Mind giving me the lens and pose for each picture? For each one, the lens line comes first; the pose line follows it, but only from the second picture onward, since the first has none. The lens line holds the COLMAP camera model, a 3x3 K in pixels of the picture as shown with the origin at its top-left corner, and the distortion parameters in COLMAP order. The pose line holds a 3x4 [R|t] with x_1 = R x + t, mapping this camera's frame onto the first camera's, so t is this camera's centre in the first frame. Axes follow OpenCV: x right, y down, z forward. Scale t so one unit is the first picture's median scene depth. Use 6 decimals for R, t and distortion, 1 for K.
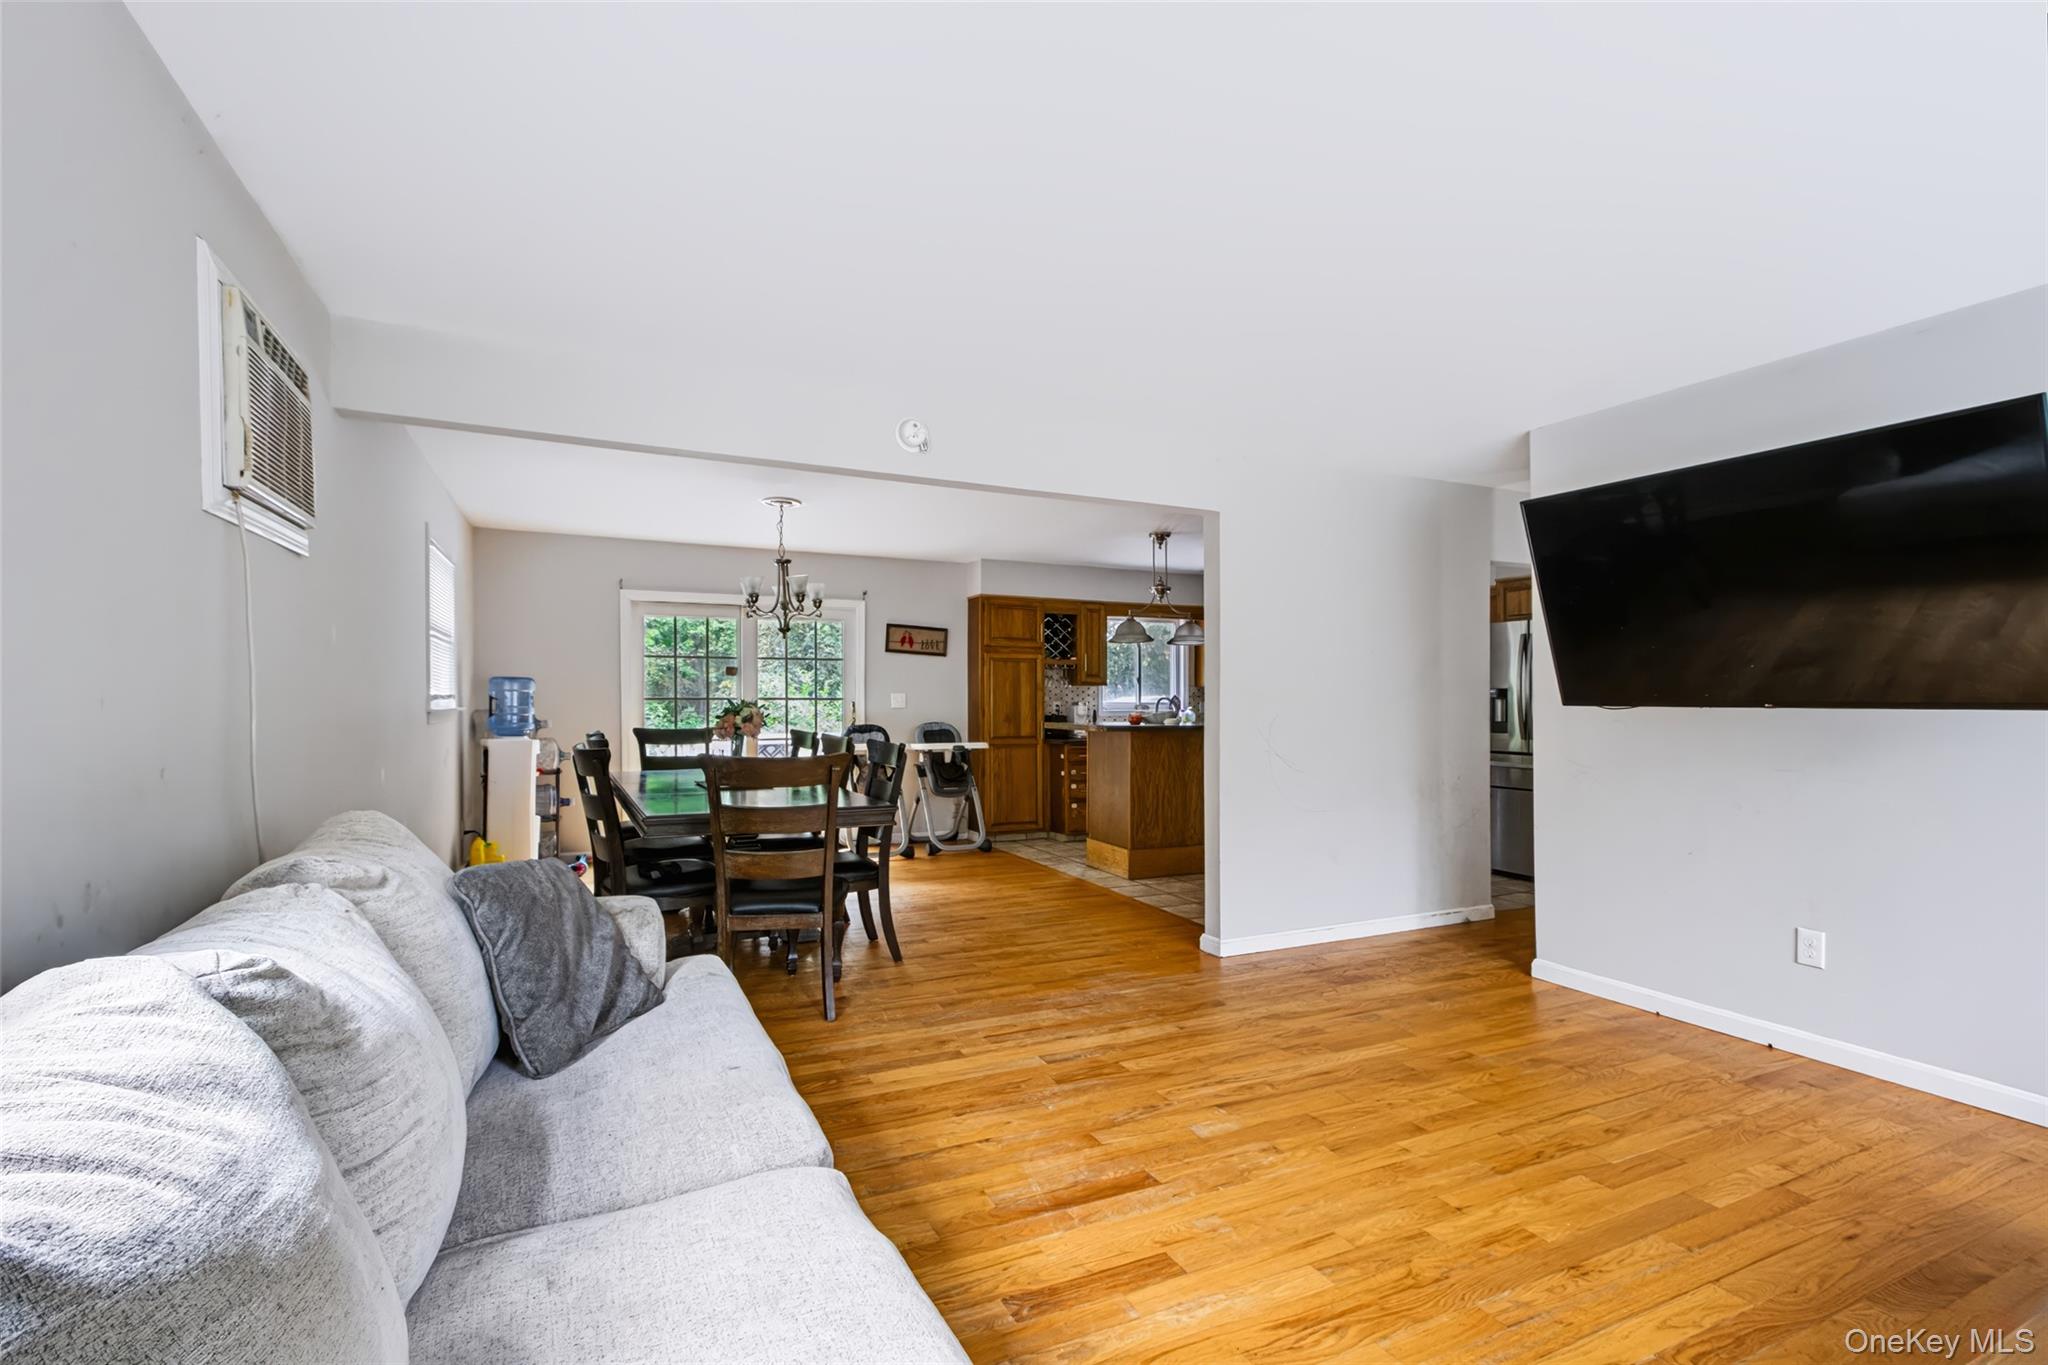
lens RADIAL K [[929.1, 0, 1024.3], [0, 929.1, 717.5], [0, 0, 1]] dist [0.001175, 0.000224]
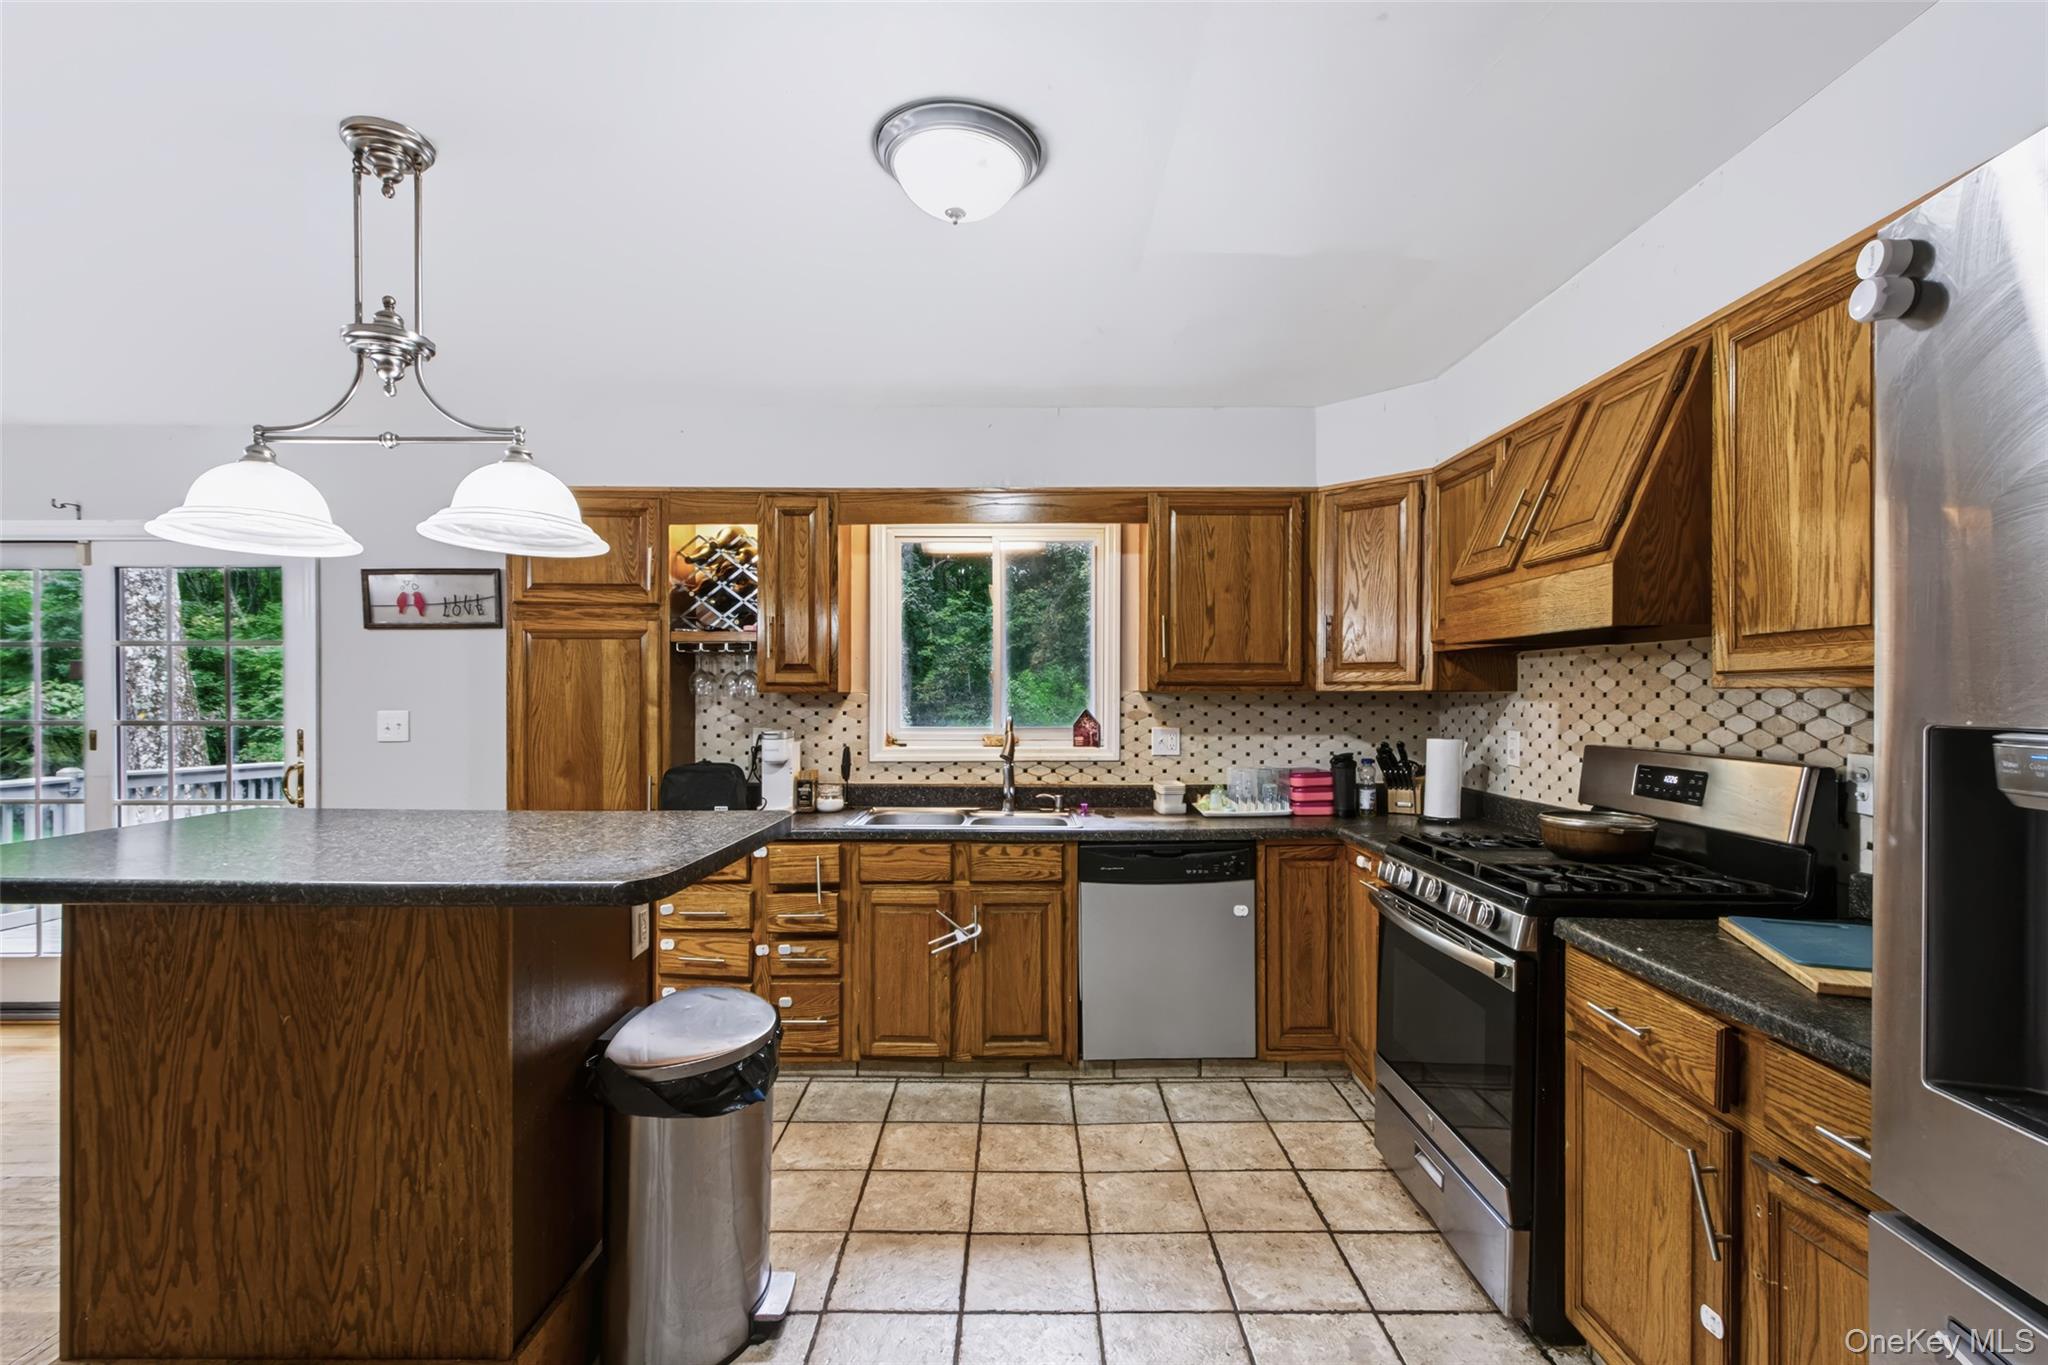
lens RADIAL K [[929.1, 0, 1024.3], [0, 929.1, 717.5], [0, 0, 1]] dist [0.001175, 0.000224]
pose [[0.908386, 0.005978, -0.418091, 0.409163], [-0.004827, 0.999981, 0.003813, -0.029898], [0.418106, -0.001445, 0.908397, 0.794327]]
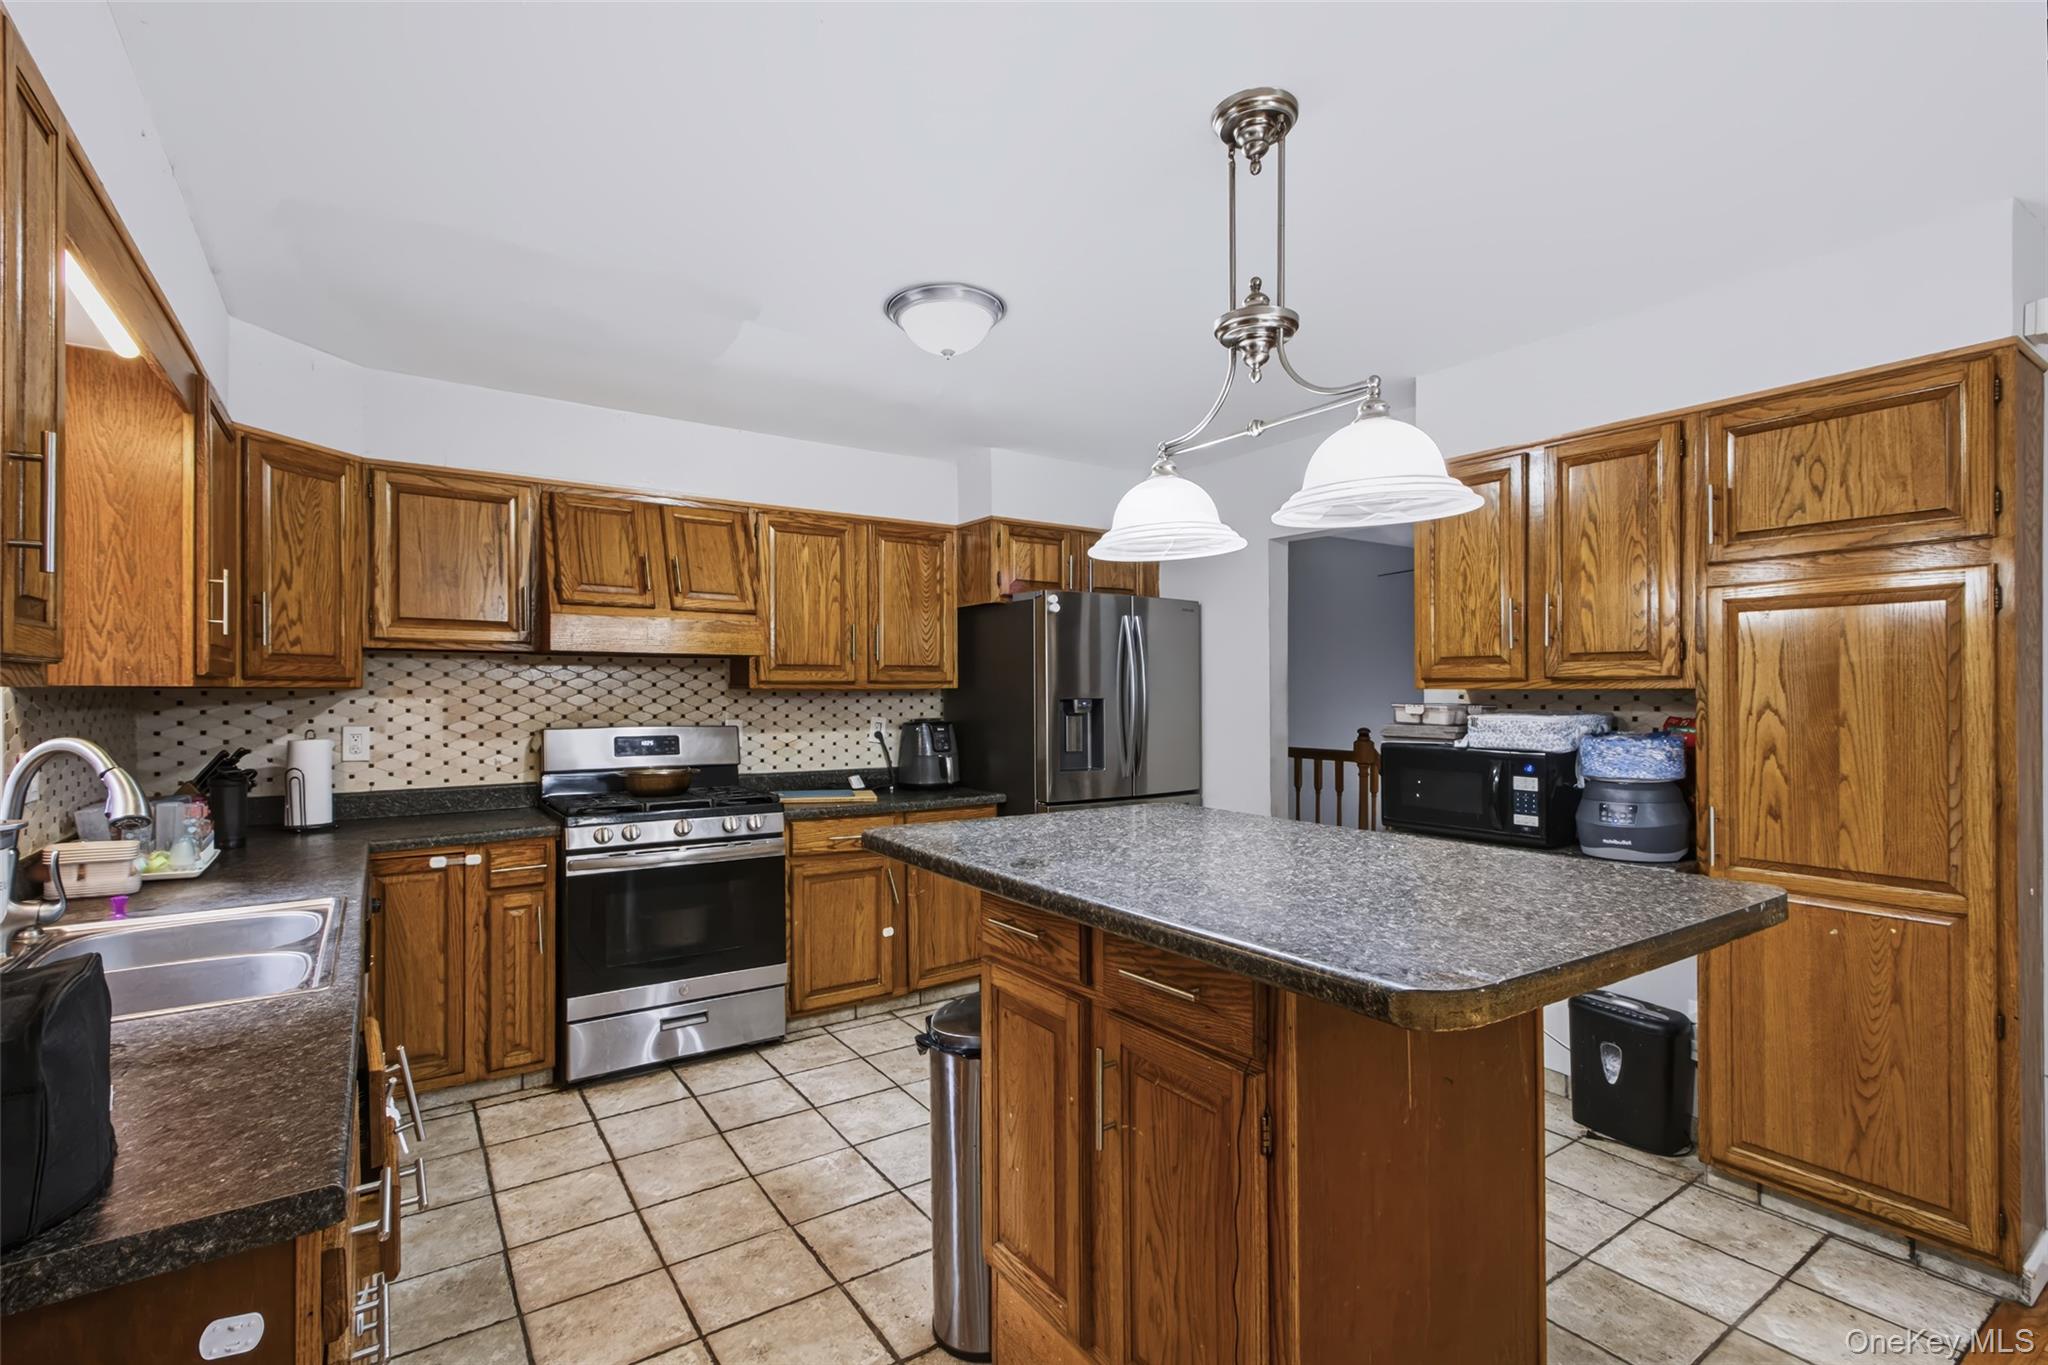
lens RADIAL K [[944.5, 0, 1027.6], [0, 944.5, 682.0], [0, 0, 1]] dist [0.004774, 0.000160]
pose [[-0.161565, 0.005242, 0.986848, -0.097912], [0.019311, 0.999811, -0.002149, -0.037898], [-0.986673, 0.018710, -0.161636, 1.054811]]
